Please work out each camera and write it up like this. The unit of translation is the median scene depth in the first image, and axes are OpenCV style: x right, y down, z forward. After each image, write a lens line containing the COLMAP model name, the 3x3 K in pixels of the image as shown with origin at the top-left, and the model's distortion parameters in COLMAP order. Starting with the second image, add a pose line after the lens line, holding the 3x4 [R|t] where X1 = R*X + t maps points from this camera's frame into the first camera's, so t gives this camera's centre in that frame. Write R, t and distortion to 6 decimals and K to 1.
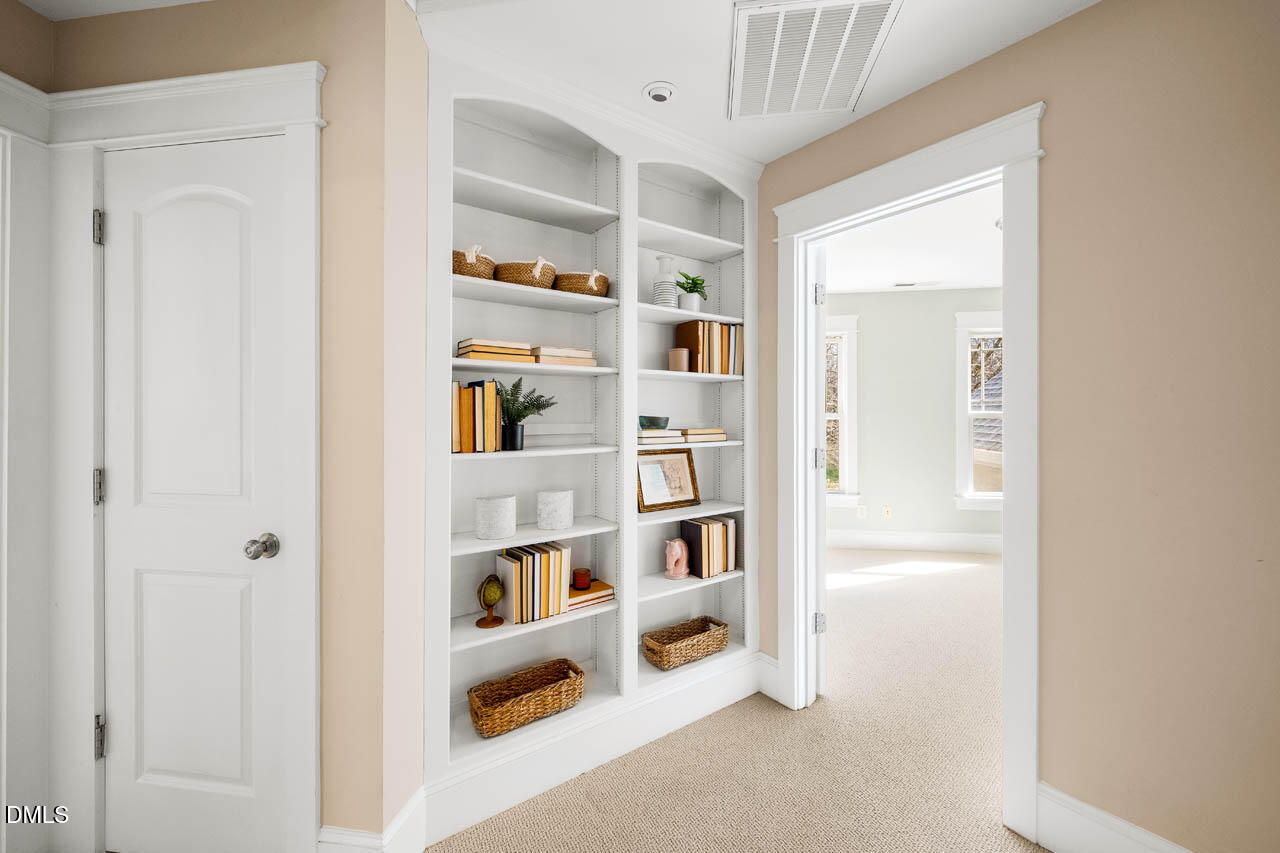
lens RADIAL K [[507.6, 0, 638.7], [0, 507.6, 415.0], [0, 0, 1]] dist [-0.006977, 0.000048]
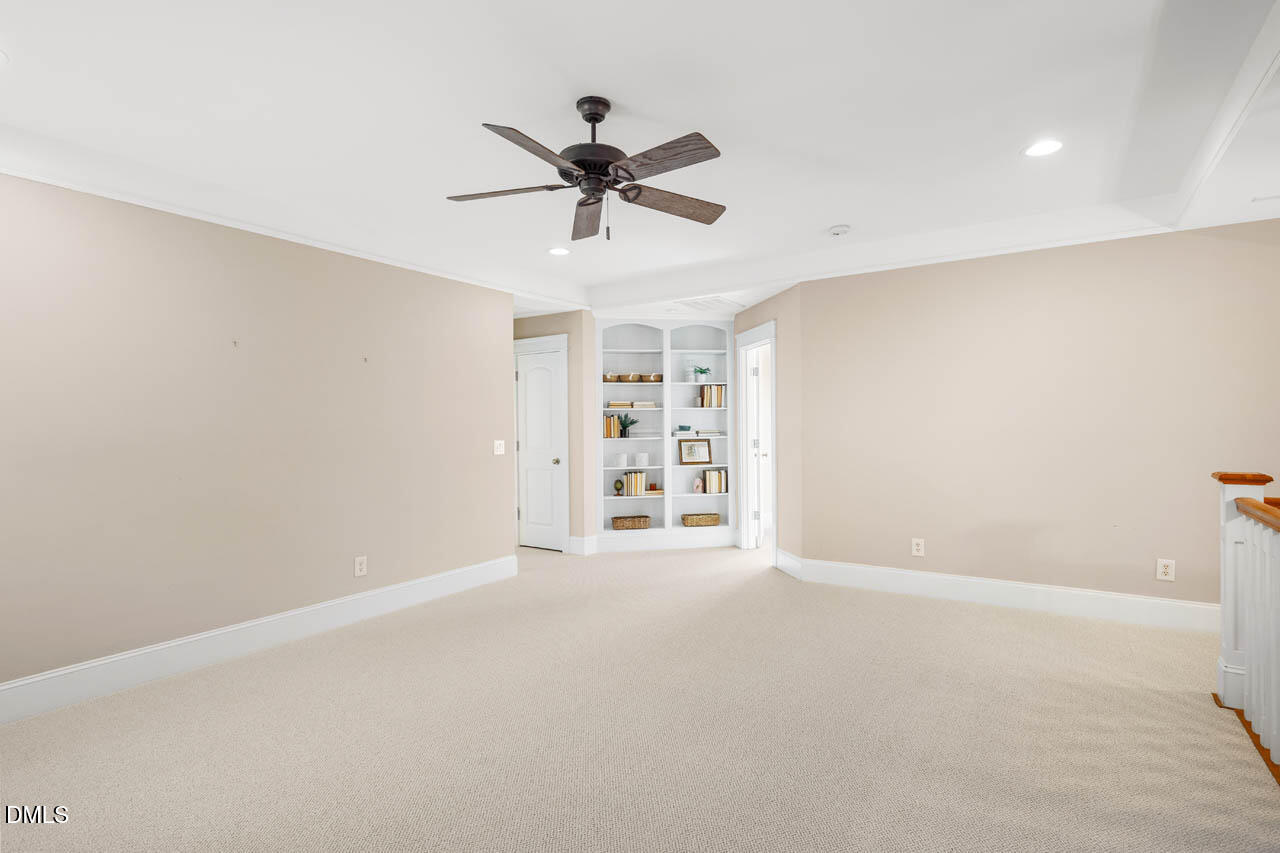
lens RADIAL K [[616.1, 0, 640.2], [0, 616.1, 427.5], [0, 0, 1]] dist [-0.002439, -0.000337]
pose [[0.906605, -0.007352, -0.421917, 1.275583], [0.010361, 0.999935, 0.004840, -0.006591], [0.421854, -0.008759, 0.906622, -2.094624]]
